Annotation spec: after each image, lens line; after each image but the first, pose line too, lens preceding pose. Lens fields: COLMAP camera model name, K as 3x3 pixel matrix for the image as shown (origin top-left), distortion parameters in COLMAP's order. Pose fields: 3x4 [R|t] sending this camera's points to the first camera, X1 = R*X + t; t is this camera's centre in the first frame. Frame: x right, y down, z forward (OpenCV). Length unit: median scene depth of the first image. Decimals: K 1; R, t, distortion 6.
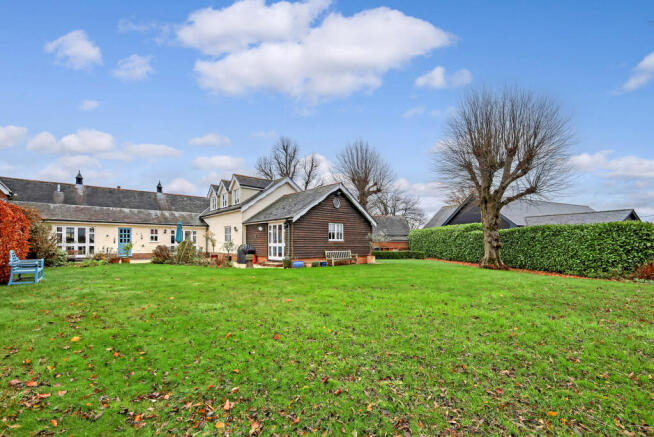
lens RADIAL K [[287.7, 0, 324.8], [0, 287.7, 237.0], [0, 0, 1]] dist [-0.004112, 0.000476]
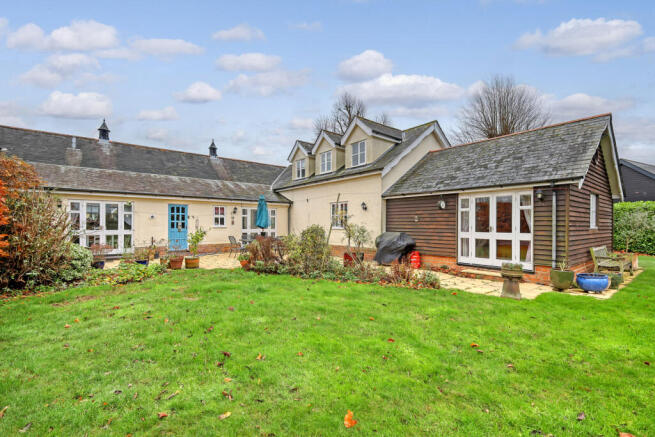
lens RADIAL K [[288.1, 0, 327.6], [0, 288.1, 221.0], [0, 0, 1]] dist [-0.004112, 0.000476]
pose [[0.999607, 0.001250, -0.028020, -0.352488], [-0.000952, 0.999943, 0.010677, -0.003520], [0.028031, -0.010646, 0.999550, 0.383237]]
